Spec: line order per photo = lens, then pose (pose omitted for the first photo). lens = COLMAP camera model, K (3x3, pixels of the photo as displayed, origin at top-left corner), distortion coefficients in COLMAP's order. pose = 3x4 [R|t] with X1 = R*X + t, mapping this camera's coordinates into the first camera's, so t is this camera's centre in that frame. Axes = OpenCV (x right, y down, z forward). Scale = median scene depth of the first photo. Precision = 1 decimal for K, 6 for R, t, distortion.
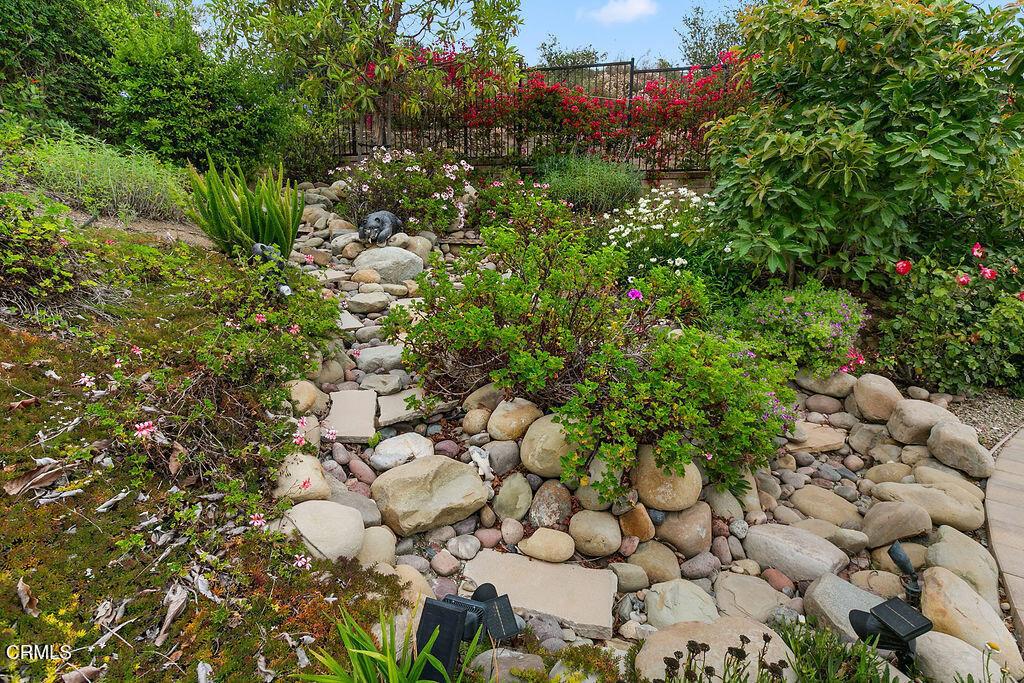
lens RADIAL K [[514.3, 0, 512.0], [0, 514.3, 341.5], [0, 0, 1]] dist [0.000765, -0.000015]
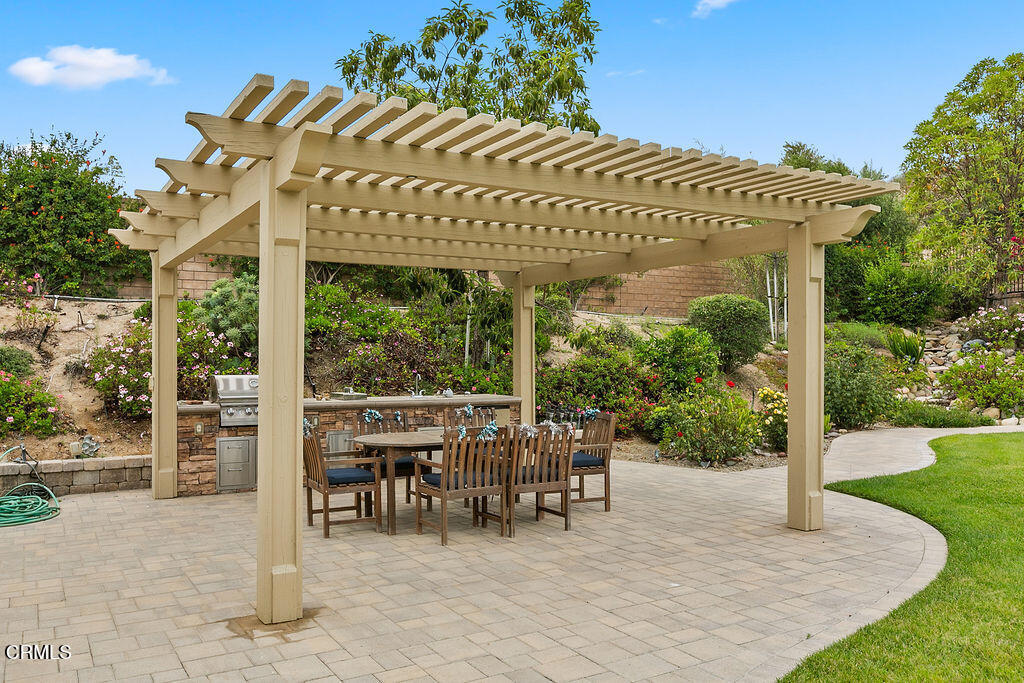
lens RADIAL K [[750.6, 0, 512.0], [0, 750.6, 341.5], [0, 0, 1]] dist [0.006730, 0.003231]
pose [[0.517015, -0.011498, -0.855899, 1.510791], [-0.159508, 0.981101, -0.109533, 0.421037], [0.840983, 0.193153, 0.505410, -2.317088]]
